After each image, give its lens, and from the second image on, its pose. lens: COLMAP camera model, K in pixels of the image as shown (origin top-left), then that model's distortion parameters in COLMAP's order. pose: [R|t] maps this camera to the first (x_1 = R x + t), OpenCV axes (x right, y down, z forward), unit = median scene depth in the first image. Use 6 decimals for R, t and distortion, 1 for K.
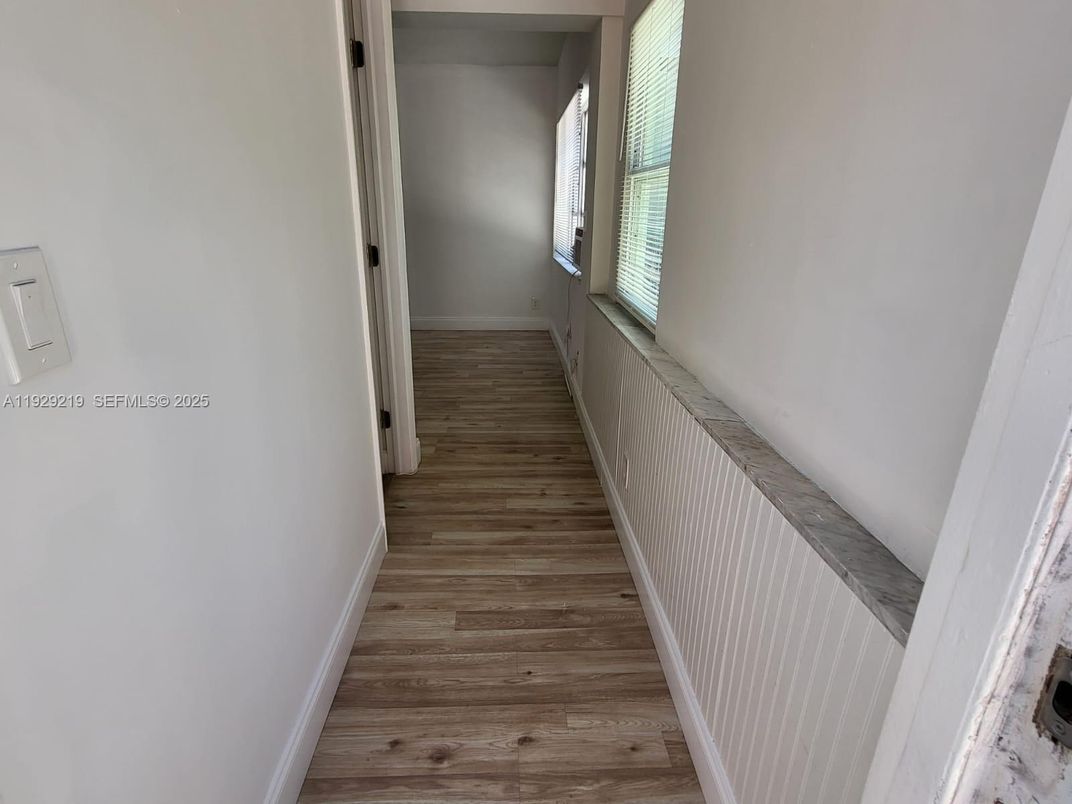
lens RADIAL K [[560.9, 0, 524.9], [0, 560.9, 407.6], [0, 0, 1]] dist [0.001259, 0.000142]
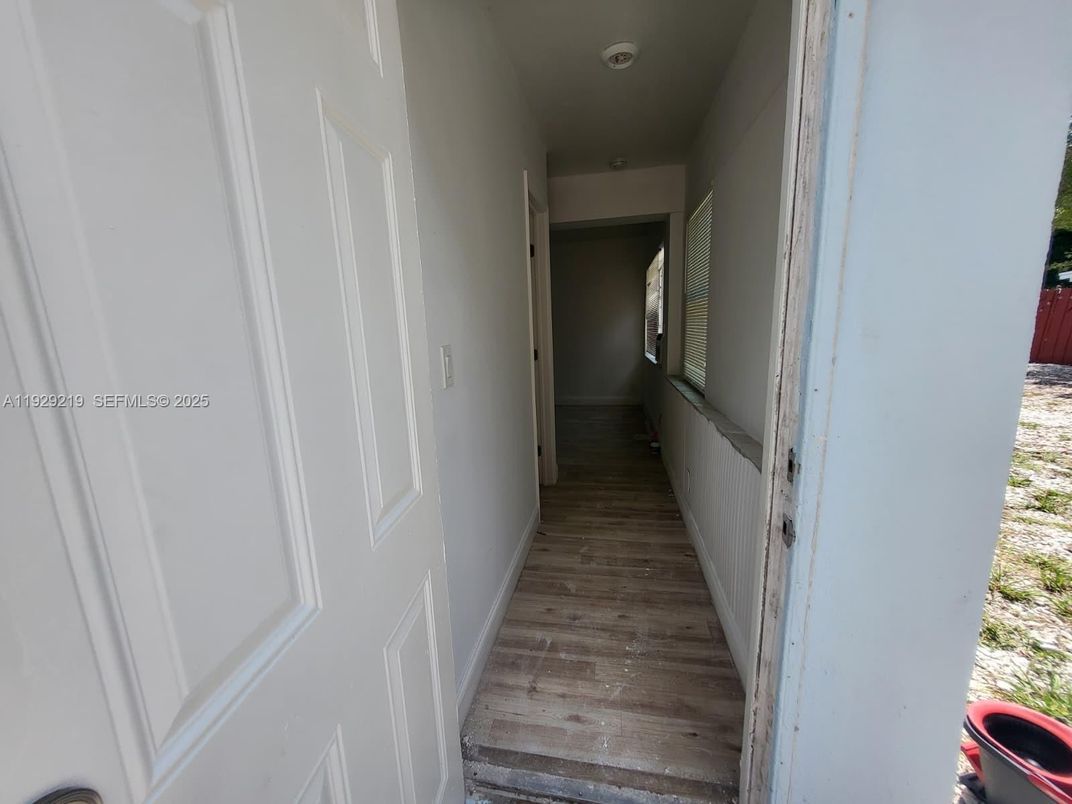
lens RADIAL K [[412.9, 0, 536.0], [0, 412.9, 402.0], [0, 0, 1]] dist [0.001268, 0.000059]
pose [[0.976644, -0.005982, -0.214783, 0.011953], [-0.028771, 0.986970, -0.158313, 0.099982], [0.212931, 0.160795, 0.963746, -0.268927]]
